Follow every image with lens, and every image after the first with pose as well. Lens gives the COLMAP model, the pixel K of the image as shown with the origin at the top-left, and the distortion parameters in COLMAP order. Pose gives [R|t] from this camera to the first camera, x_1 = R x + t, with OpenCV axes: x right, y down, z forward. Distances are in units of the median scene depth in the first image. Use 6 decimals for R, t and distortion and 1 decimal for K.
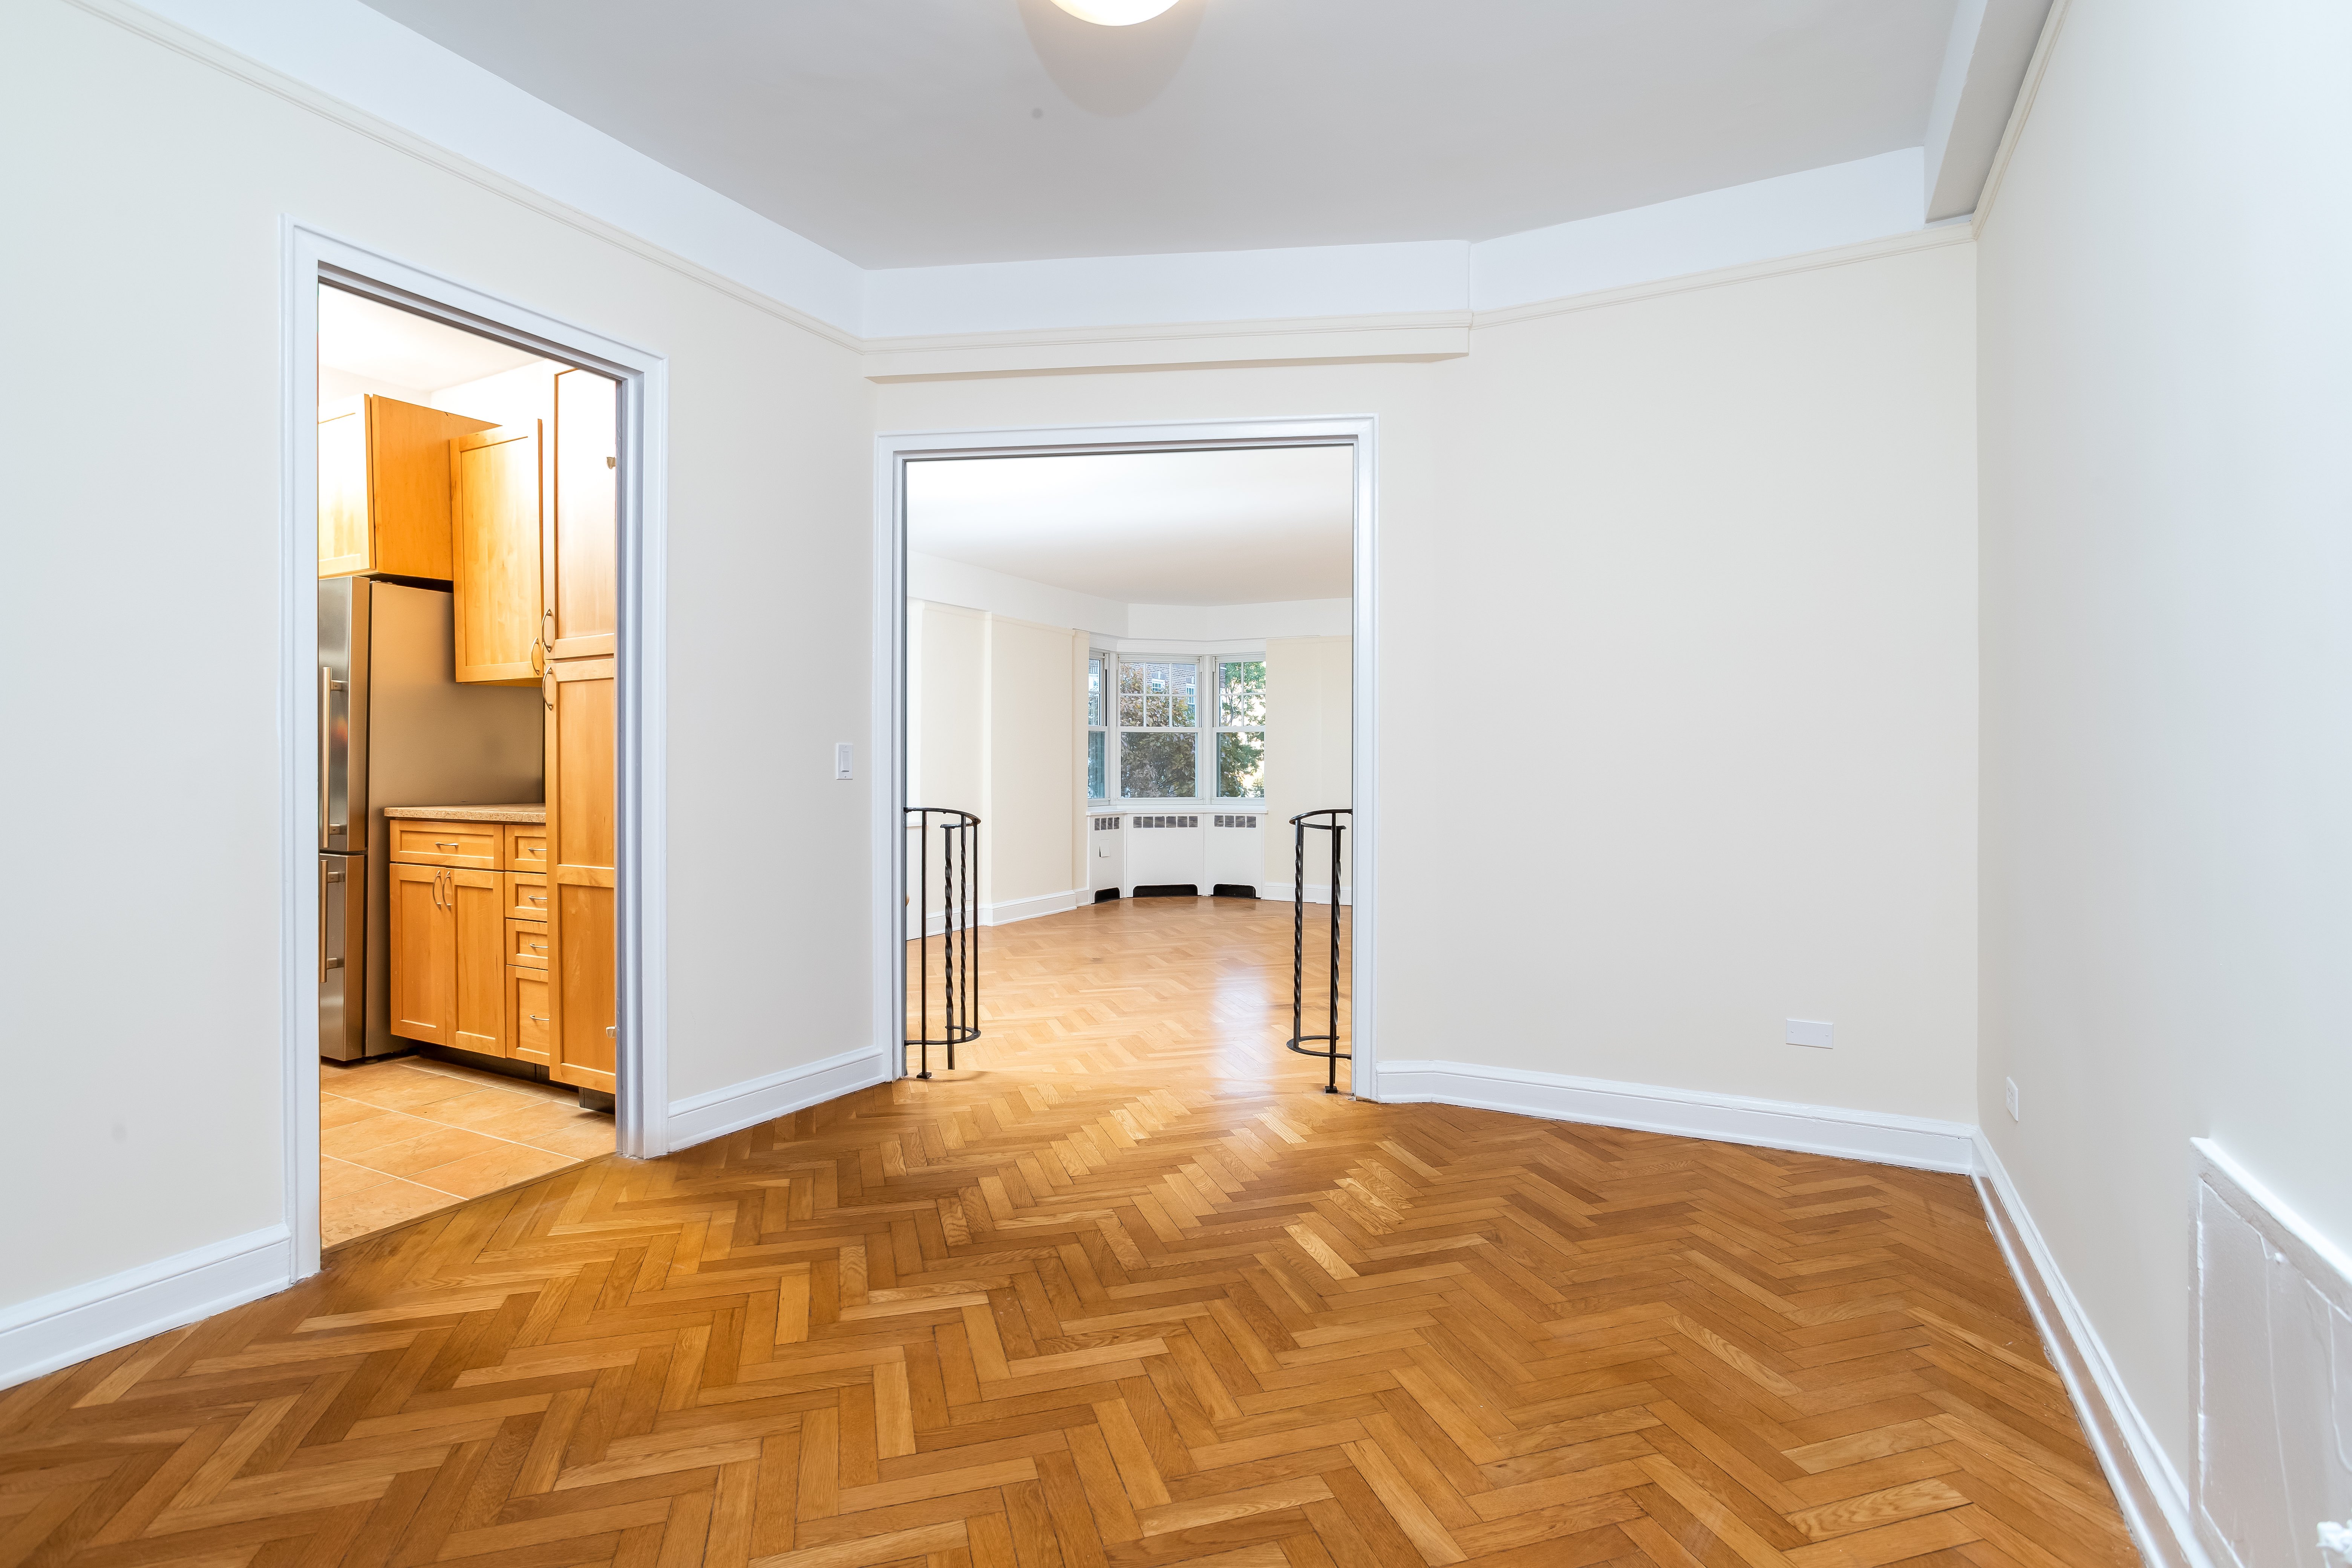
lens RADIAL K [[1137.0, 0, 1176.0], [0, 1137.0, 784.0], [0, 0, 1]] dist [-0.056006, 0.038492]
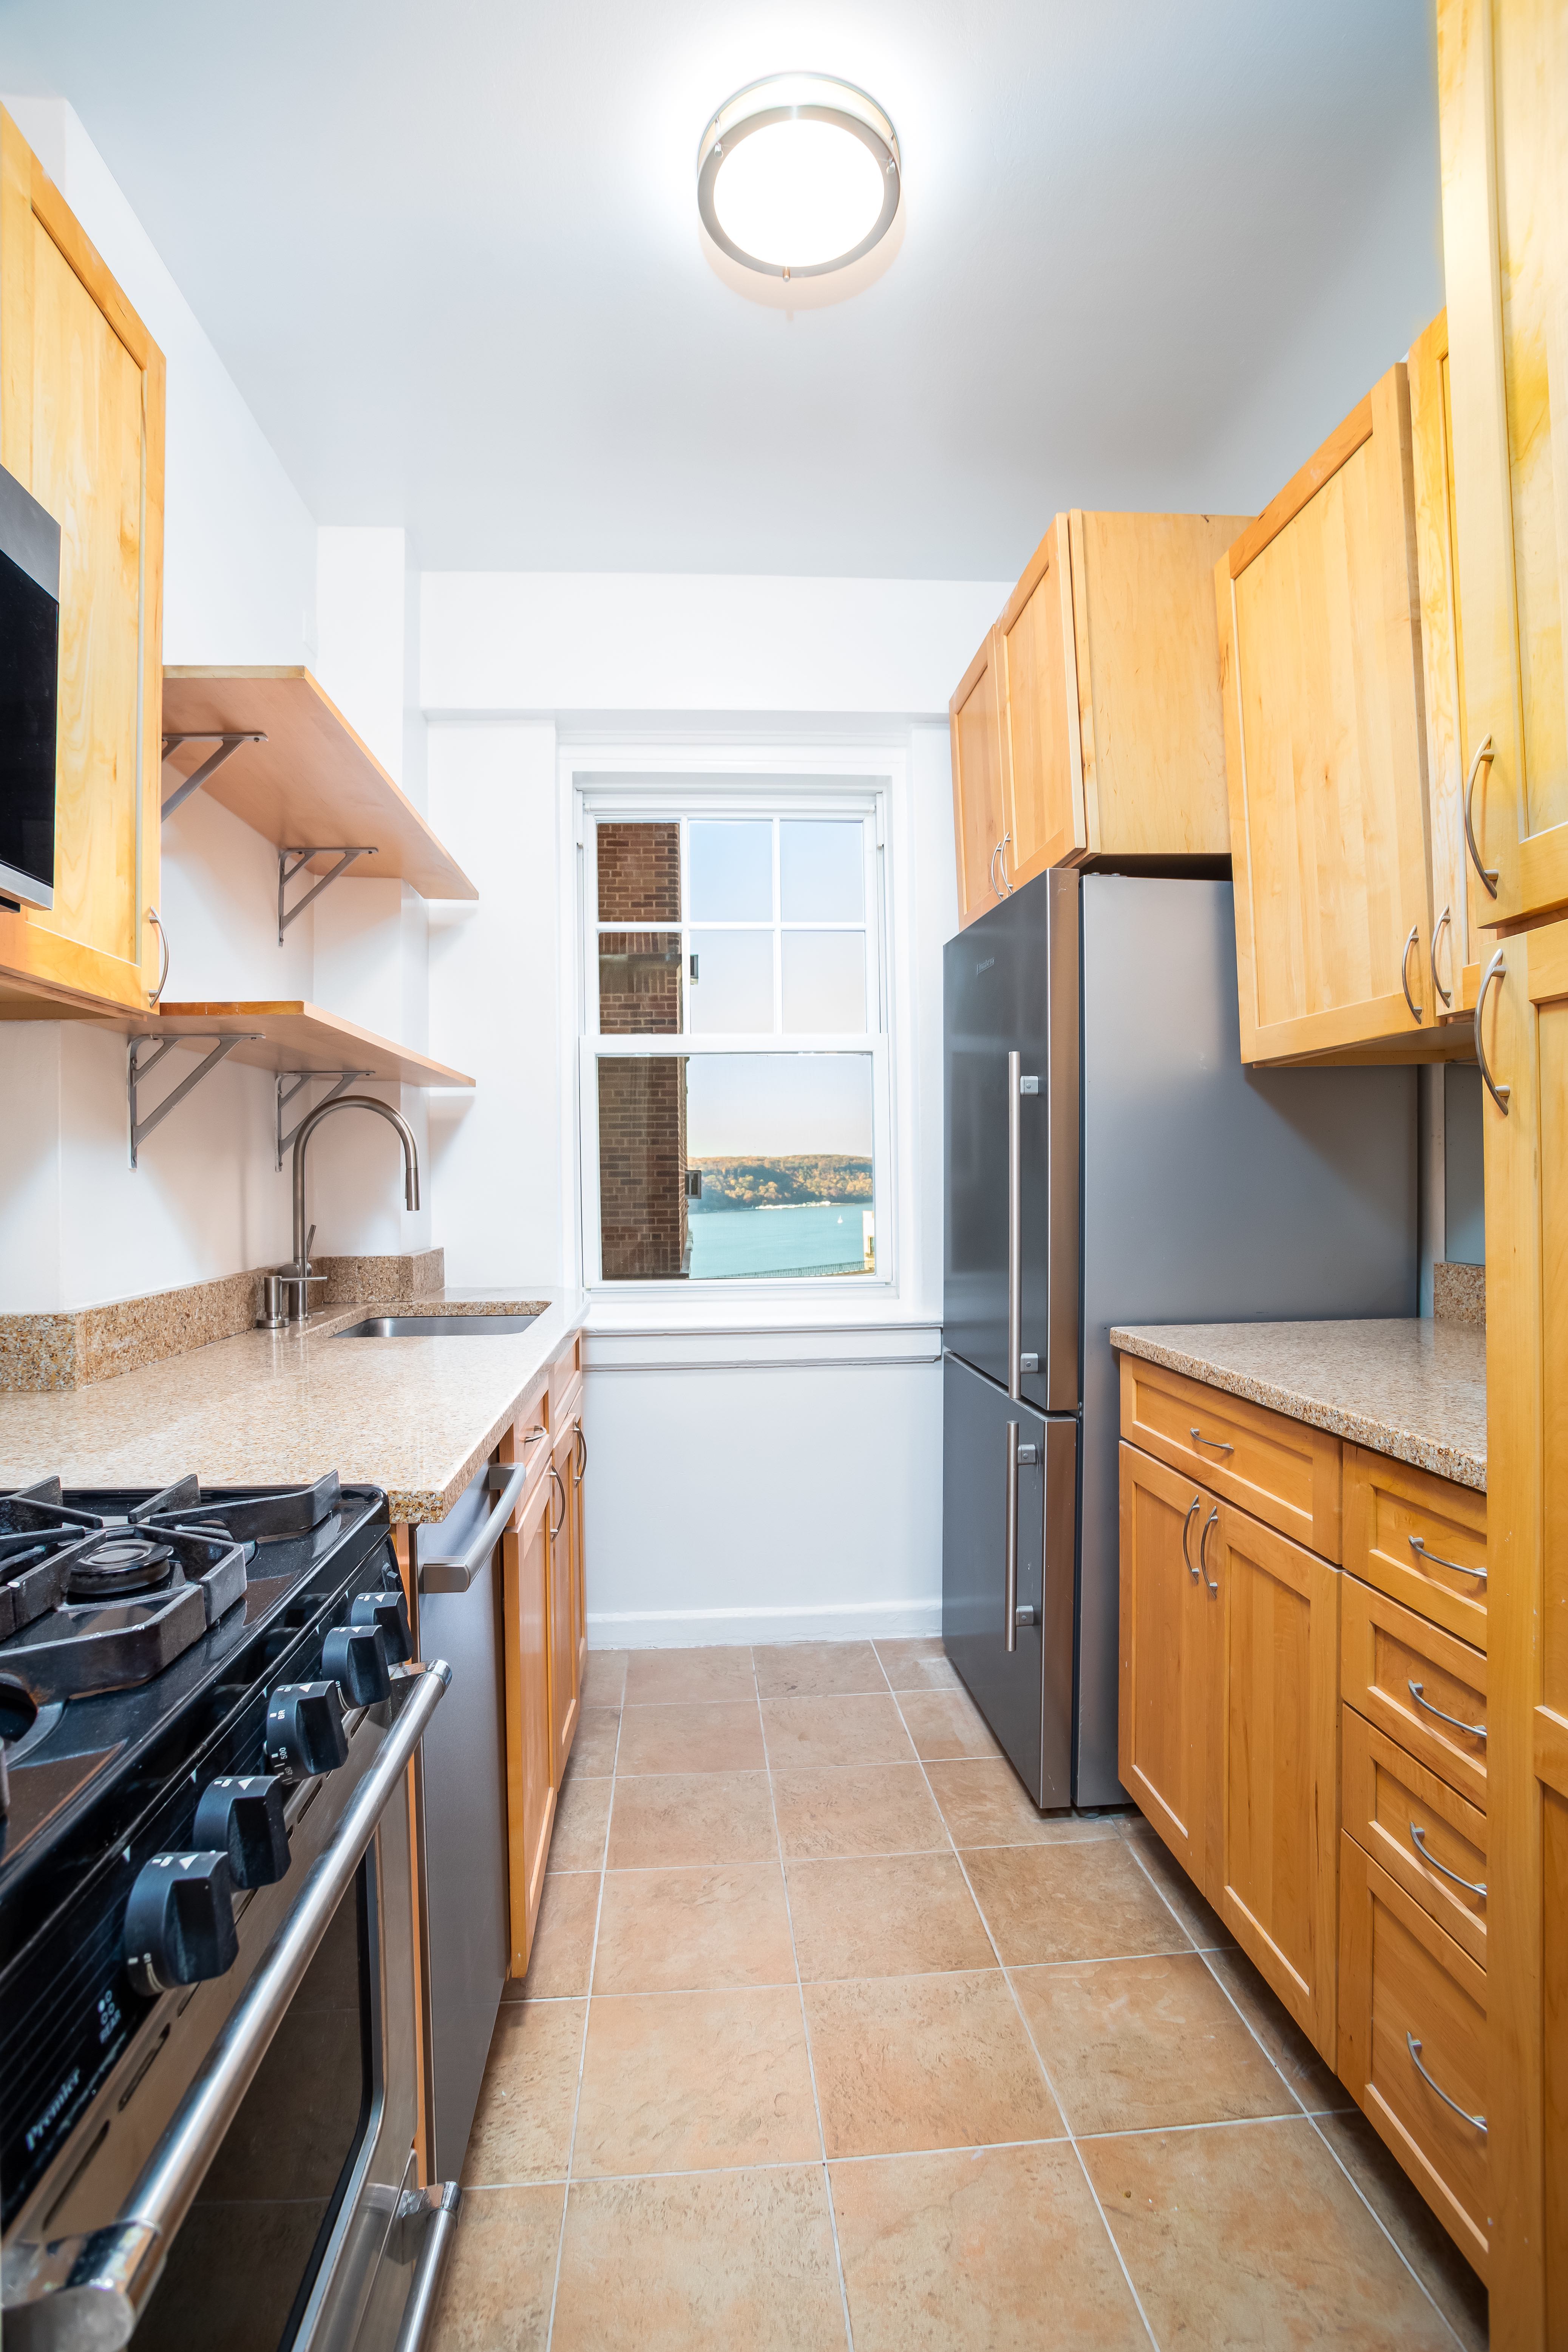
lens RADIAL K [[1136.9, 0, 770.7], [0, 1136.9, 1182.2], [0, 0, 1]] dist [-0.056006, 0.038492]
pose [[0.526434, -0.005226, -0.850200, -0.361344], [0.006332, 0.999977, -0.002226, -0.042640], [0.850193, -0.004212, 0.526455, 0.609293]]
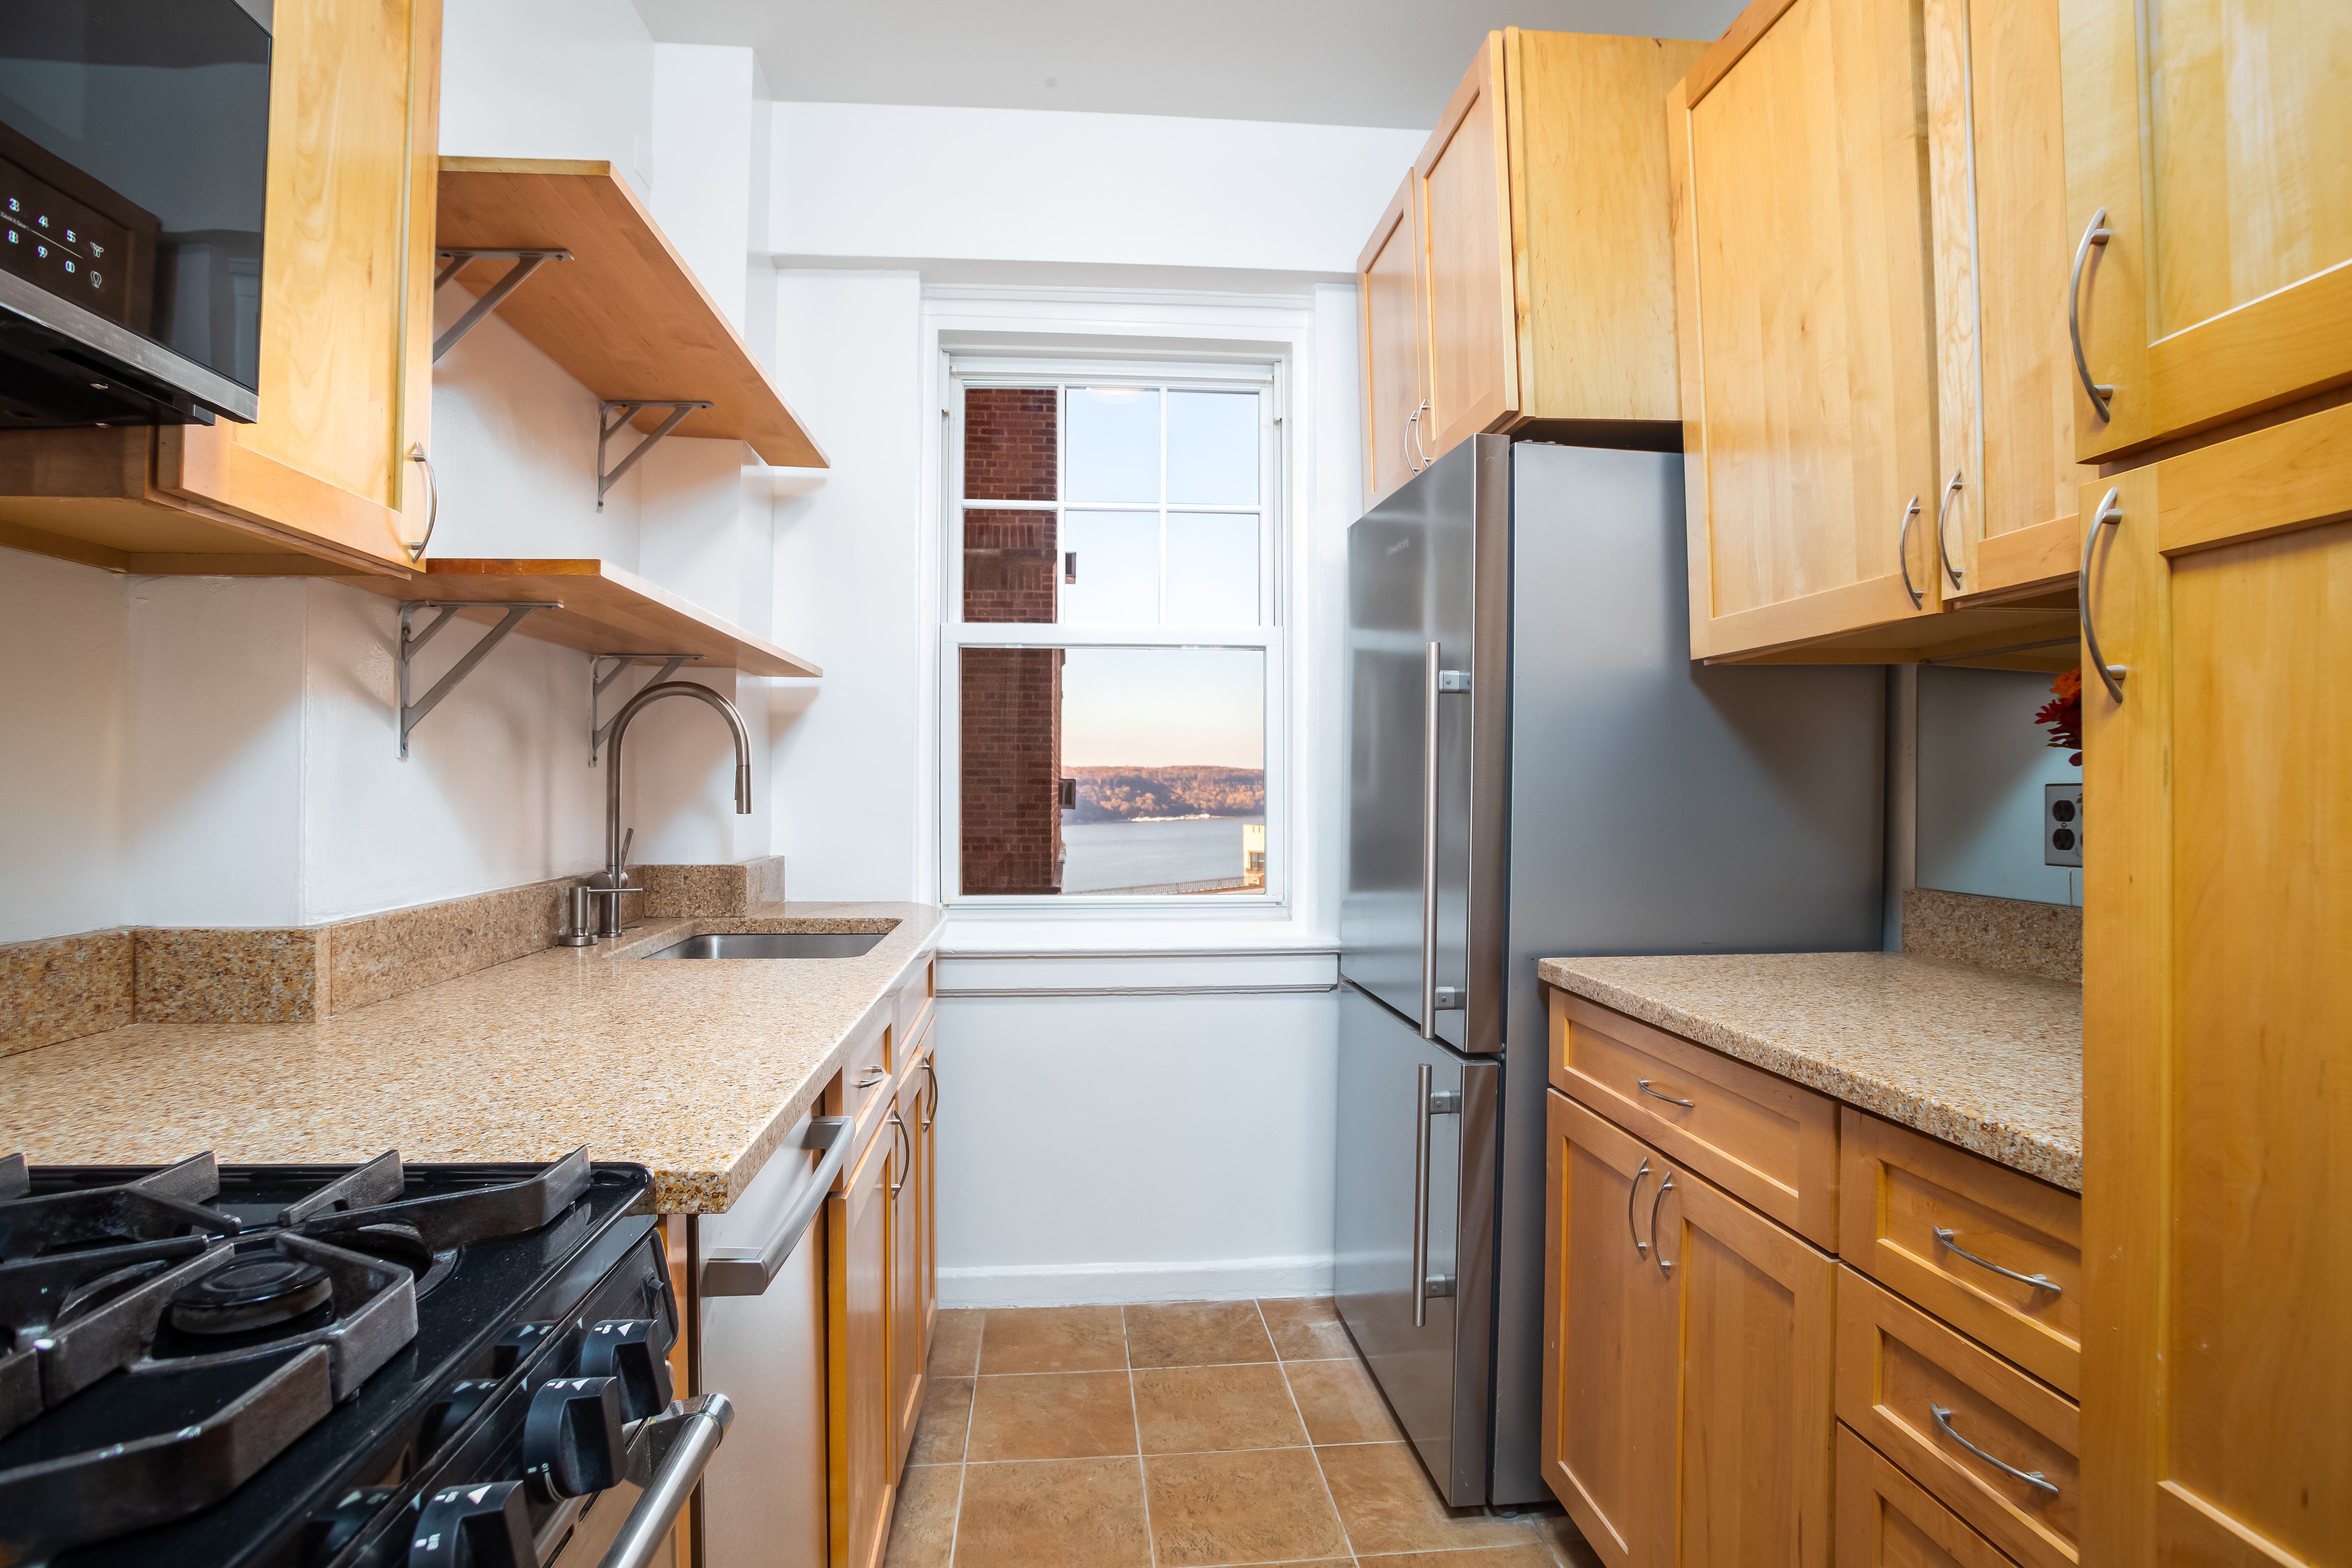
lens RADIAL K [[1174.2, 0, 1176.0], [0, 1174.2, 784.0], [0, 0, 1]] dist [-0.059165, 0.024153]
pose [[0.546734, -0.004103, -0.837296, -0.407451], [-0.008787, 0.999905, -0.010638, -0.039980], [0.837260, 0.013173, 0.546646, 0.635439]]
